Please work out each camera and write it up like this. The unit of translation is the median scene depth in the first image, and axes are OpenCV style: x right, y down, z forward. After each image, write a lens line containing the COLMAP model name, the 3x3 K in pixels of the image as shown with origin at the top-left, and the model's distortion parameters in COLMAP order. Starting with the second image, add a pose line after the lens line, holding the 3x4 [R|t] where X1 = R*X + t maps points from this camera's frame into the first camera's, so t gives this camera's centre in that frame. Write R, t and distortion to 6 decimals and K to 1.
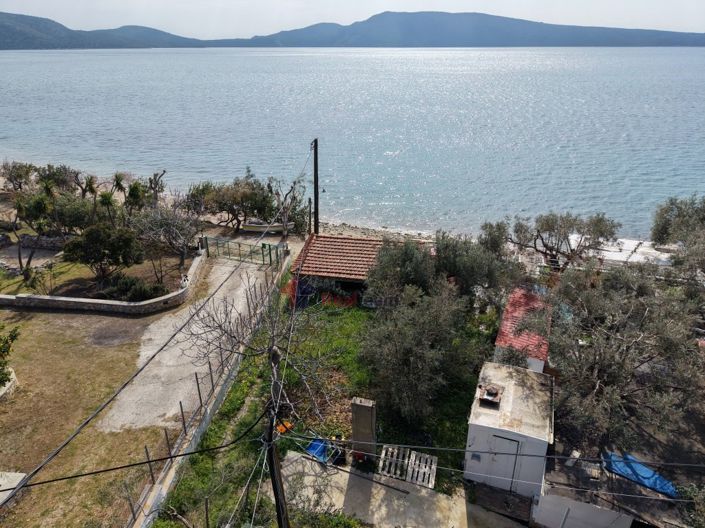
lens RADIAL K [[479.7, 0, 350.6], [0, 479.7, 263.1], [0, 0, 1]] dist [0.004710, -0.005881]
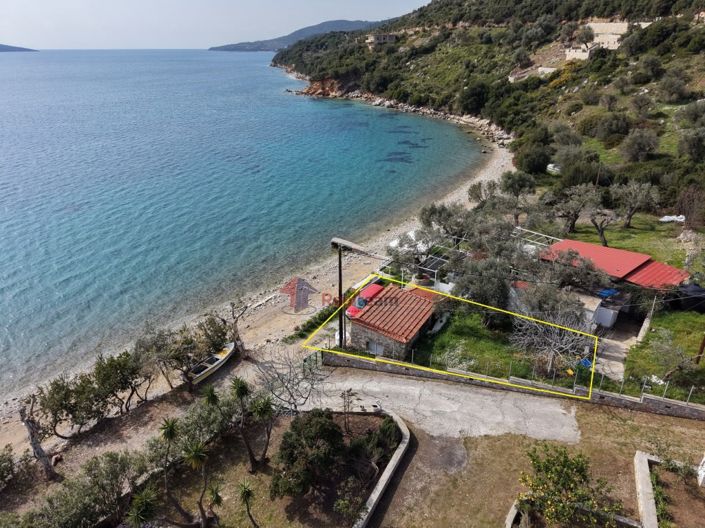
lens RADIAL K [[479.7, 0, 350.6], [0, 479.7, 263.1], [0, 0, 1]] dist [0.004710, -0.005881]
pose [[0.314053, -0.387710, 0.866632, -1.629570], [0.392402, 0.884207, 0.253373, -0.760081], [-0.864518, 0.260496, 0.429826, 0.675896]]
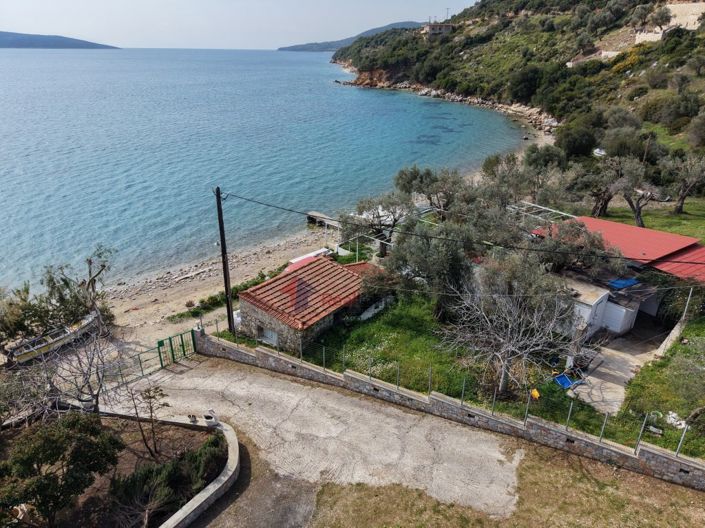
lens RADIAL K [[479.7, 0, 350.6], [0, 479.7, 263.1], [0, 0, 1]] dist [0.004710, -0.005881]
pose [[0.433336, -0.360125, 0.826154, -1.045491], [0.361284, 0.909227, 0.206835, -0.335991], [-0.825647, 0.208847, 0.524108, 0.553636]]
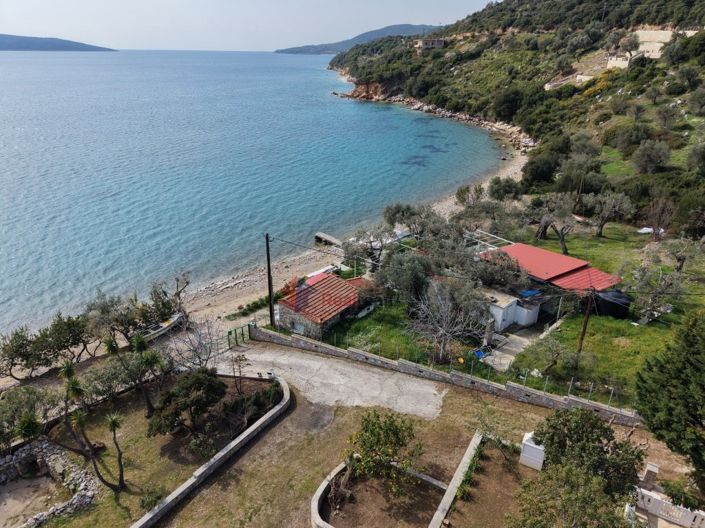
lens RADIAL K [[479.7, 0, 350.6], [0, 479.7, 263.1], [0, 0, 1]] dist [0.004710, -0.005881]
pose [[0.427595, -0.359428, 0.829442, -1.615398], [0.361830, 0.908897, 0.207328, -0.552629], [-0.828397, 0.211465, 0.518692, 0.176995]]
